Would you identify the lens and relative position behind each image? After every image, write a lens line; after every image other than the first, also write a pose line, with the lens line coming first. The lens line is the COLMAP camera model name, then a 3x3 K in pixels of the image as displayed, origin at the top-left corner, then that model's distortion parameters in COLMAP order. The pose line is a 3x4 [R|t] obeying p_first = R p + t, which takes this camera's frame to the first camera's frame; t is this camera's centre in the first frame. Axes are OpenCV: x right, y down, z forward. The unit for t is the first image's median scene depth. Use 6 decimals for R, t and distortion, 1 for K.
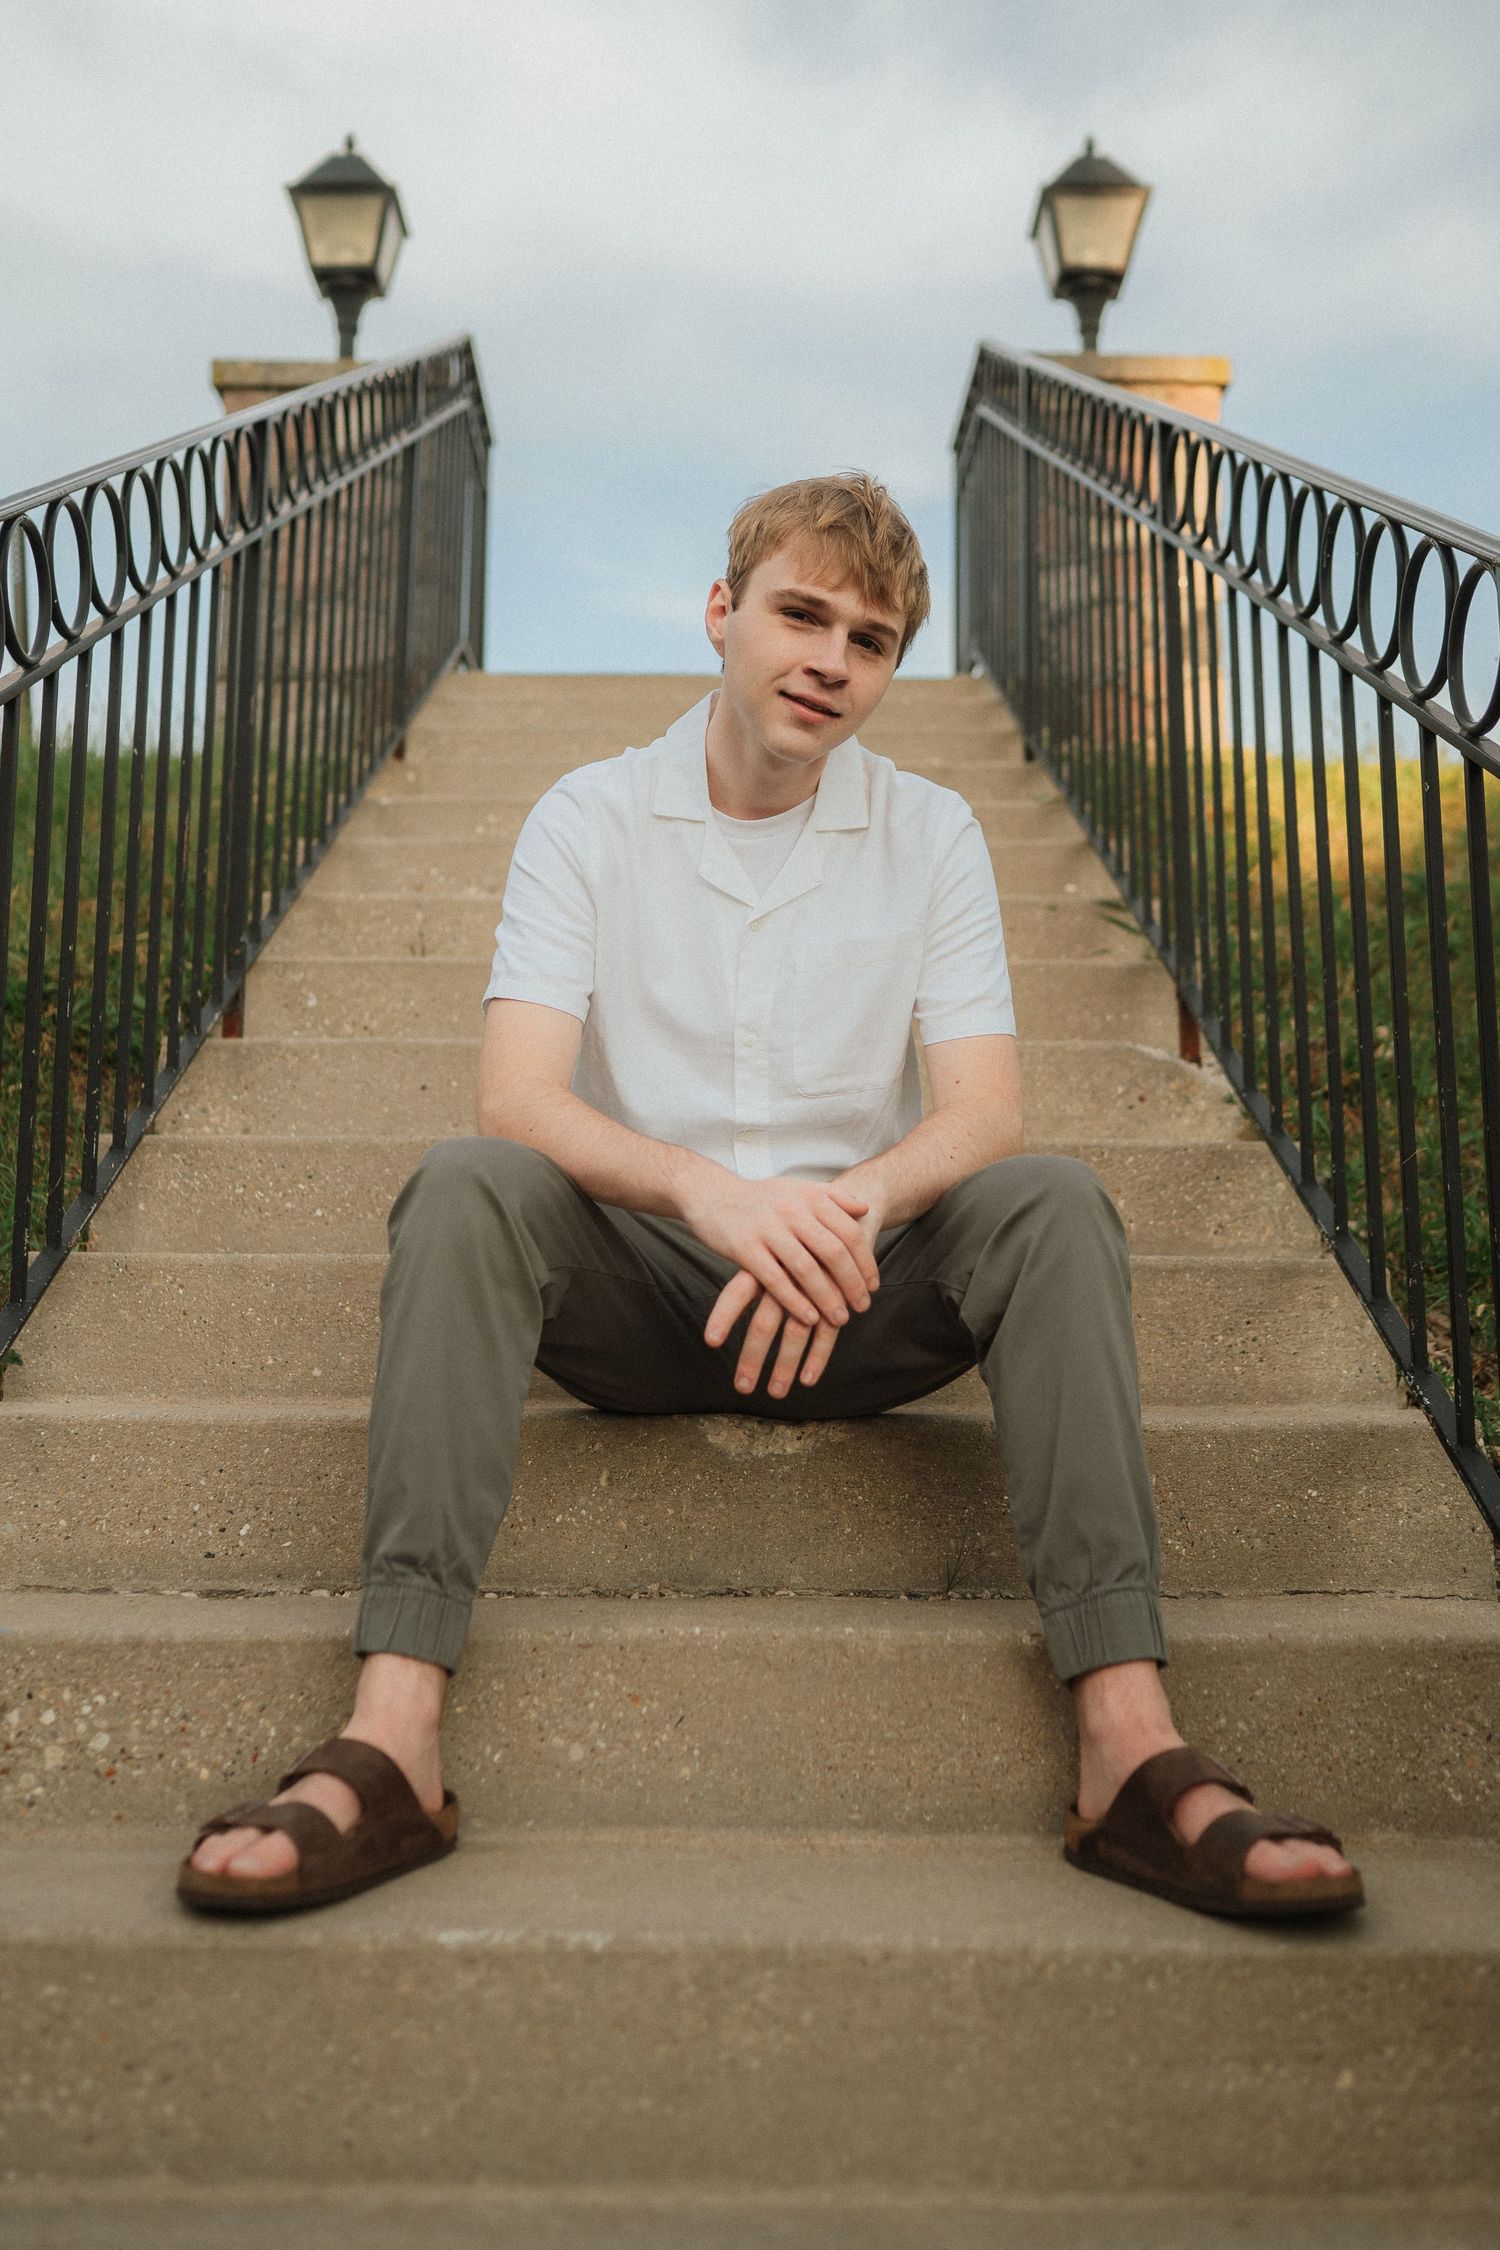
lens RADIAL K [[2205.3, 0, 750.0], [0, 2205.3, 1125.0], [0, 0, 1]] dist [0.003576, 0.007133]
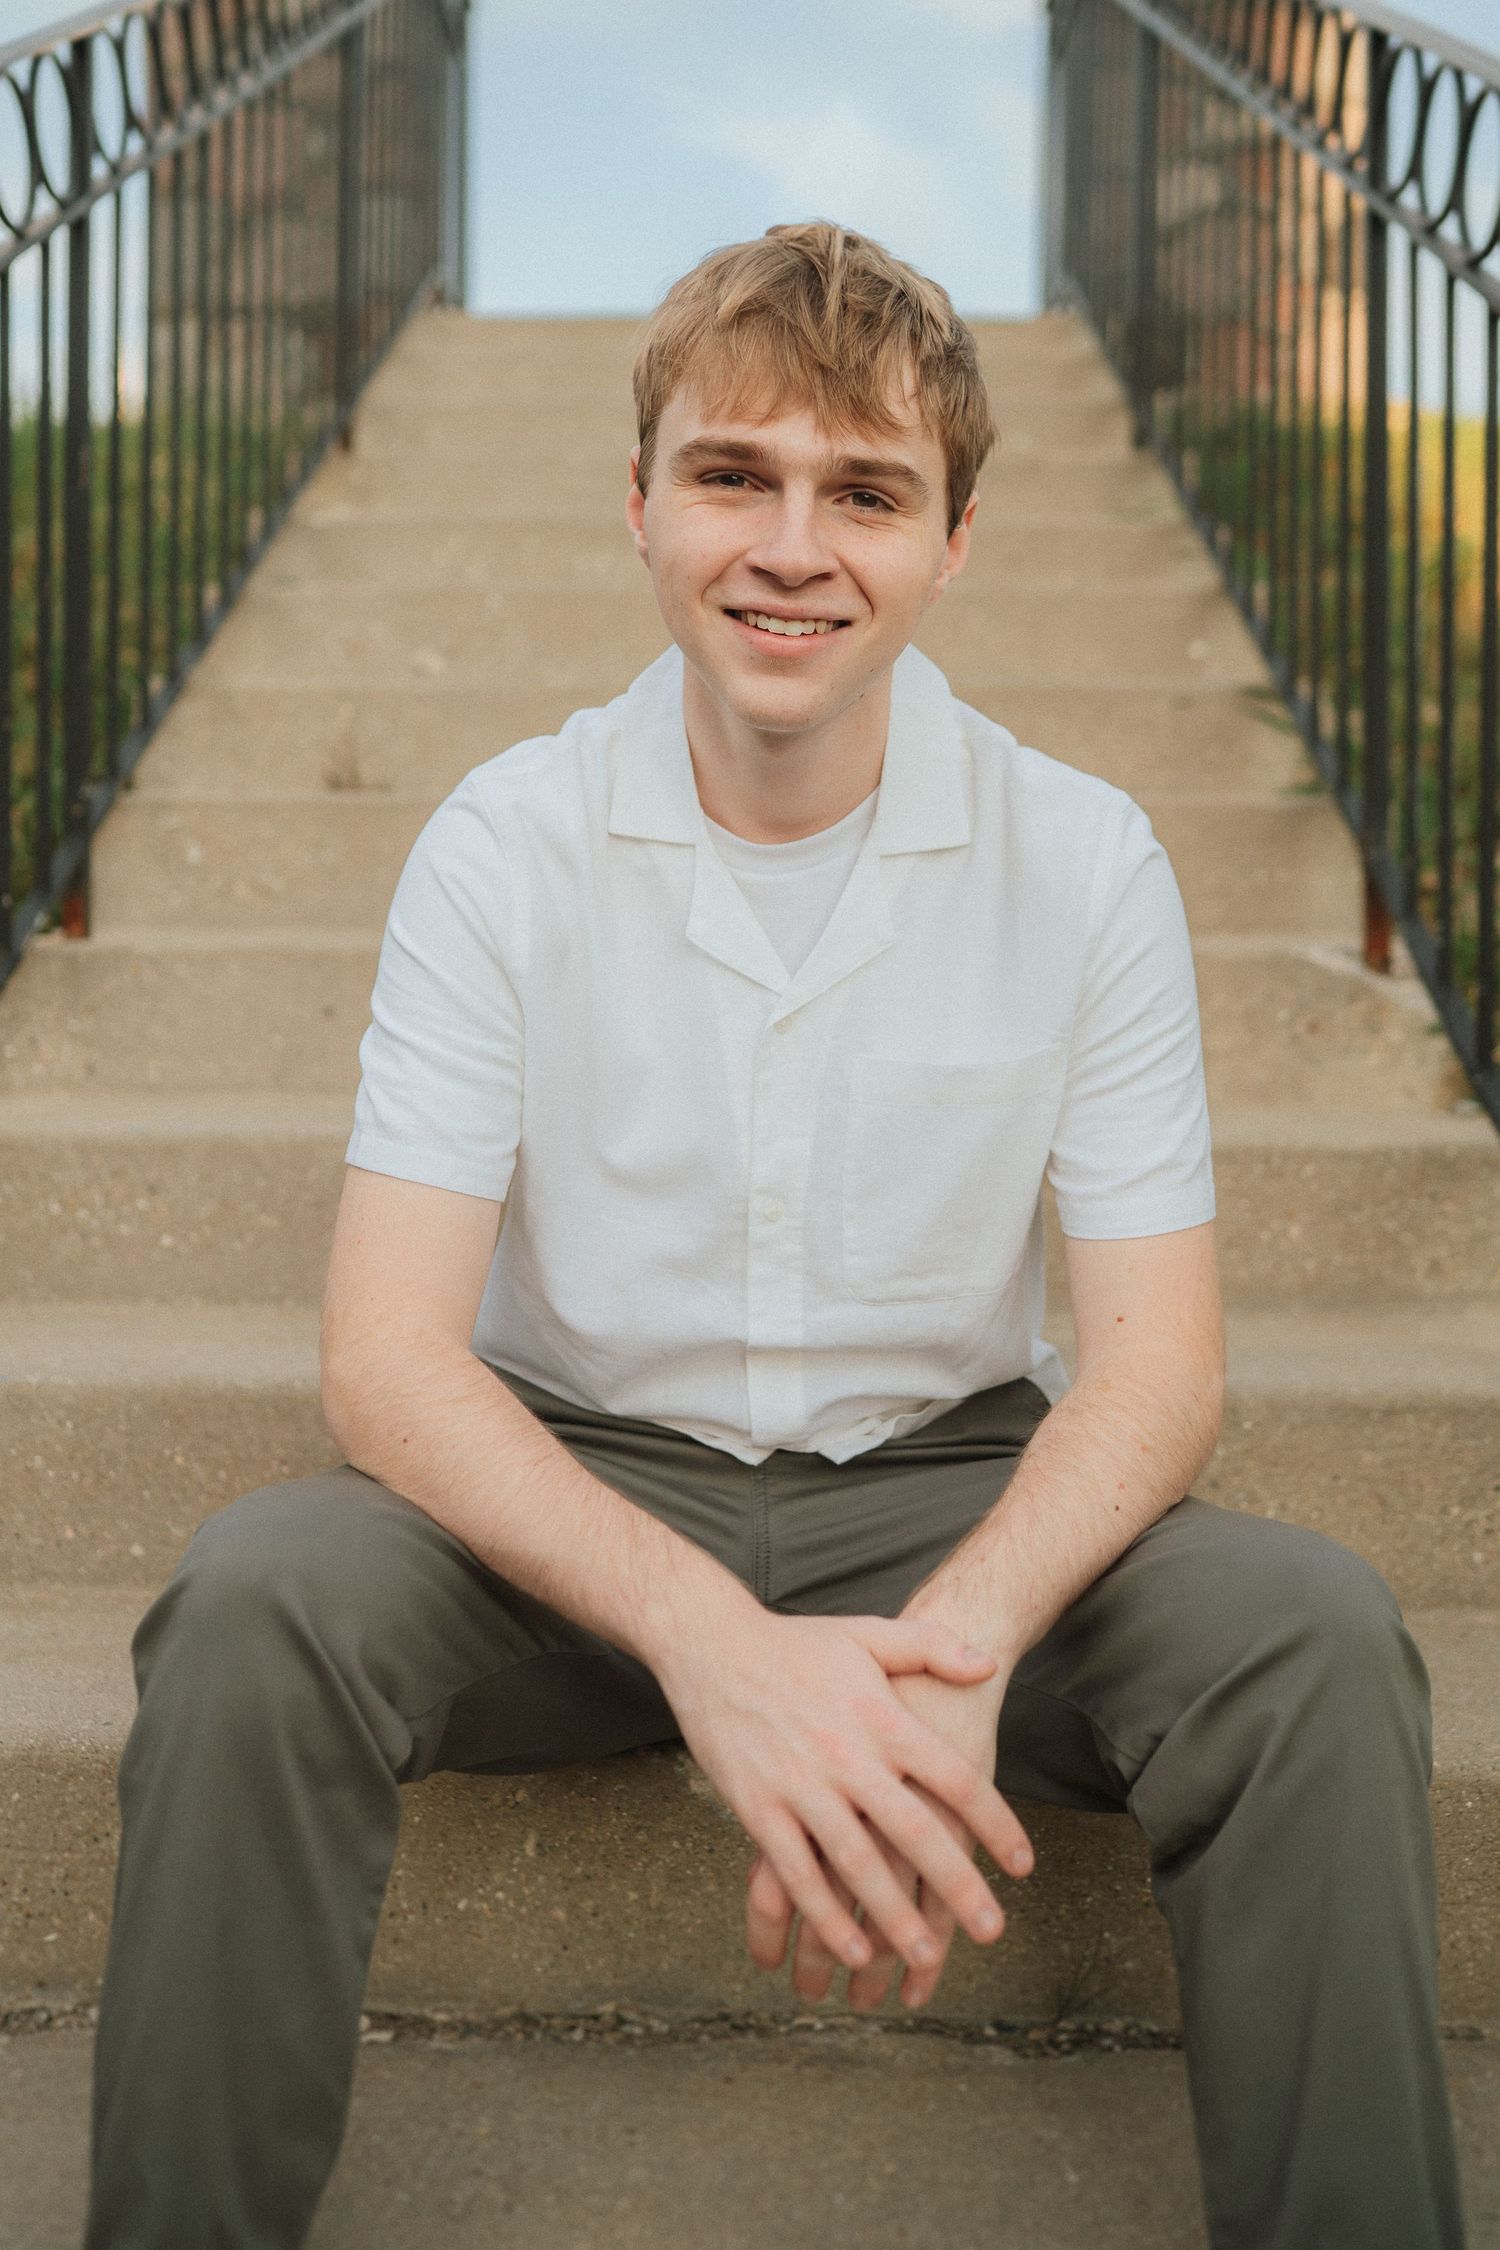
lens RADIAL K [[2453.0, 0, 665.5], [0, 2453.0, 1198.2], [0, 0, 1]] dist [-0.006381, -0.001996]
pose [[0.998860, 0.019232, -0.043693, 0.000624], [-0.012104, 0.987381, 0.157897, -0.097997], [0.046178, -0.157188, 0.986489, 0.218090]]
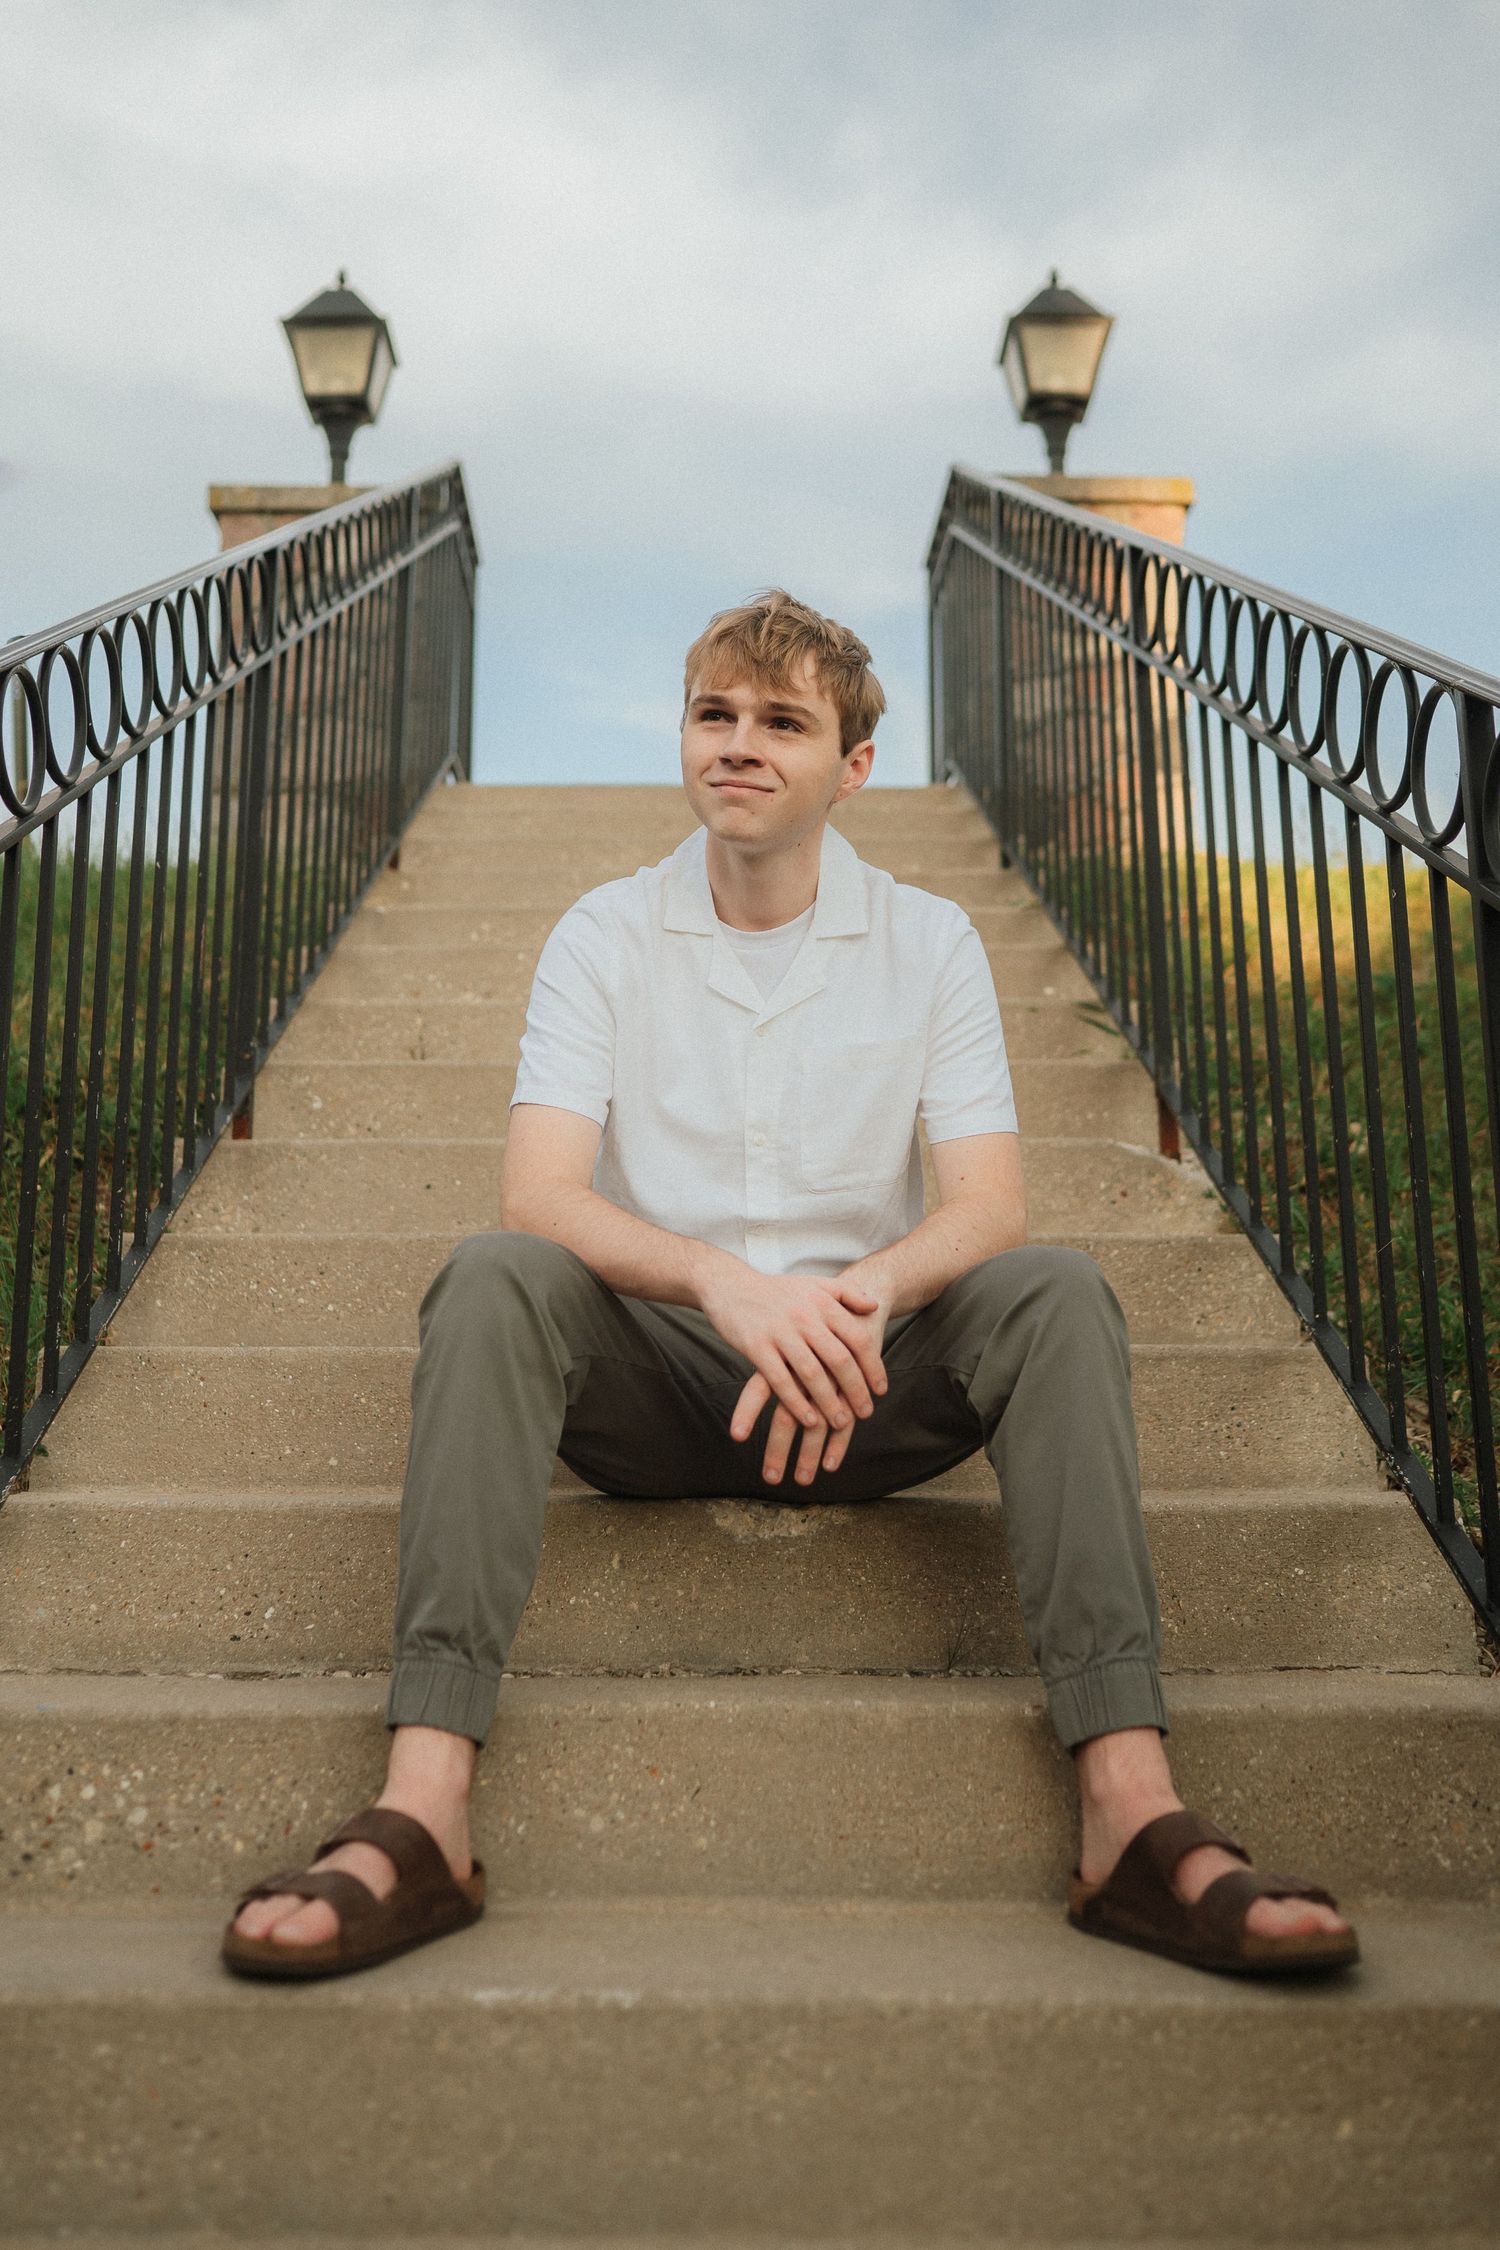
lens RADIAL K [[2184.5, 0, 742.9], [0, 2184.5, 1103.6], [0, 0, 1]] dist [0.004723, 0.008882]
pose [[0.999965, -0.005215, 0.006479, -0.008477], [0.005569, 0.998430, -0.055738, 0.002328], [-0.006178, 0.055772, 0.998424, -0.025672]]
